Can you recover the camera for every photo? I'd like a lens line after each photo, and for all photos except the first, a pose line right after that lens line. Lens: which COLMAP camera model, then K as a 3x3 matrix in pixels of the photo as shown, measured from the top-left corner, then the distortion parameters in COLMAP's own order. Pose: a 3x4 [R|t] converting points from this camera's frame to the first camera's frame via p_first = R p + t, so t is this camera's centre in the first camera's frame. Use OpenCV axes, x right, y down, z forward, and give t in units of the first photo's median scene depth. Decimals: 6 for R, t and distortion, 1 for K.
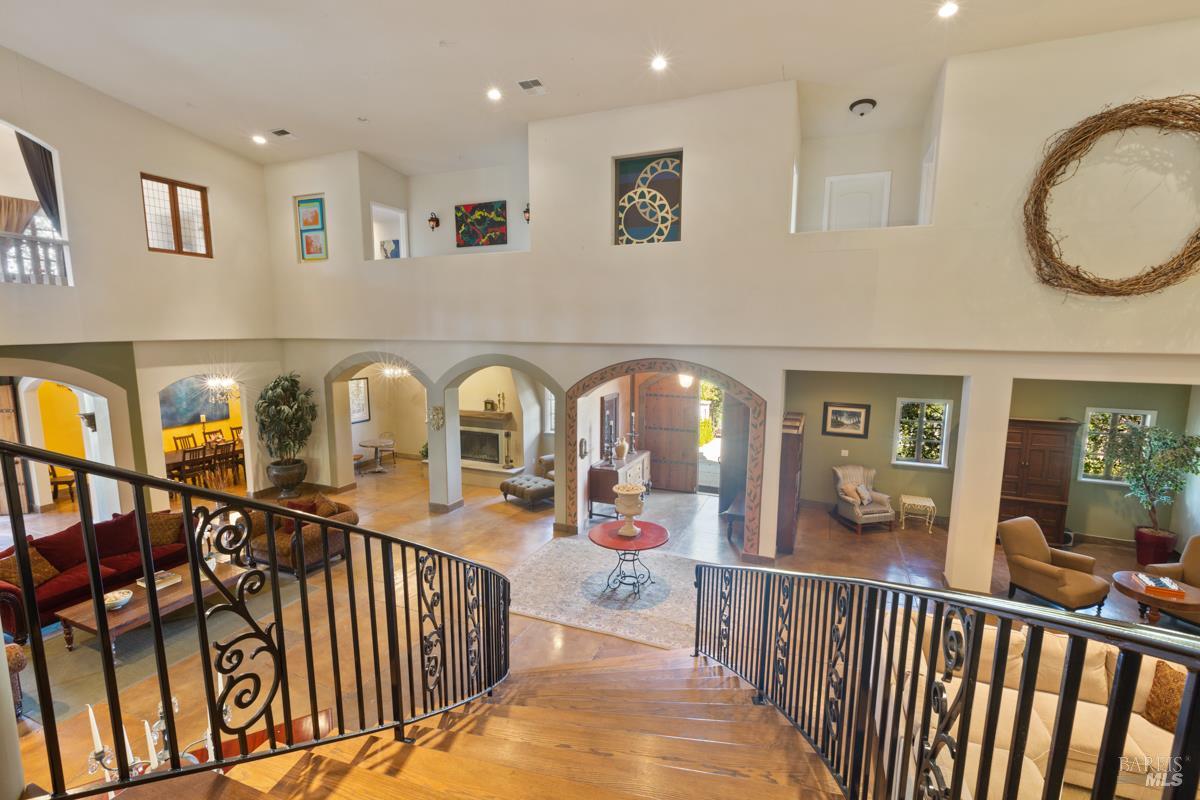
lens RADIAL K [[545.2, 0, 598.5], [0, 545.2, 400.8], [0, 0, 1]] dist [0.003777, -0.000157]
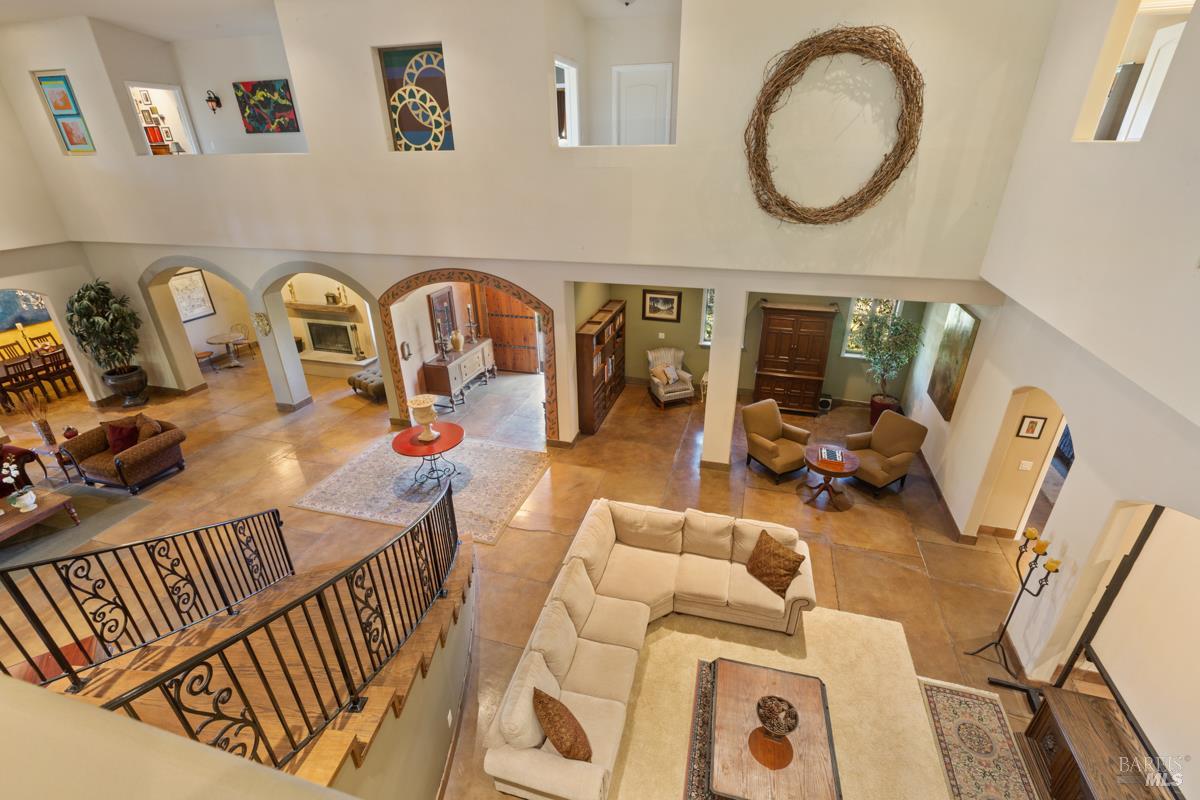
lens RADIAL K [[545.2, 0, 603.2], [0, 545.2, 408.3], [0, 0, 1]] dist [0.003777, -0.000157]
pose [[0.993469, -0.064798, 0.093914, 0.225742], [0.032376, 0.949353, 0.312538, -0.115432], [-0.109409, -0.307456, 0.945251, -0.074625]]
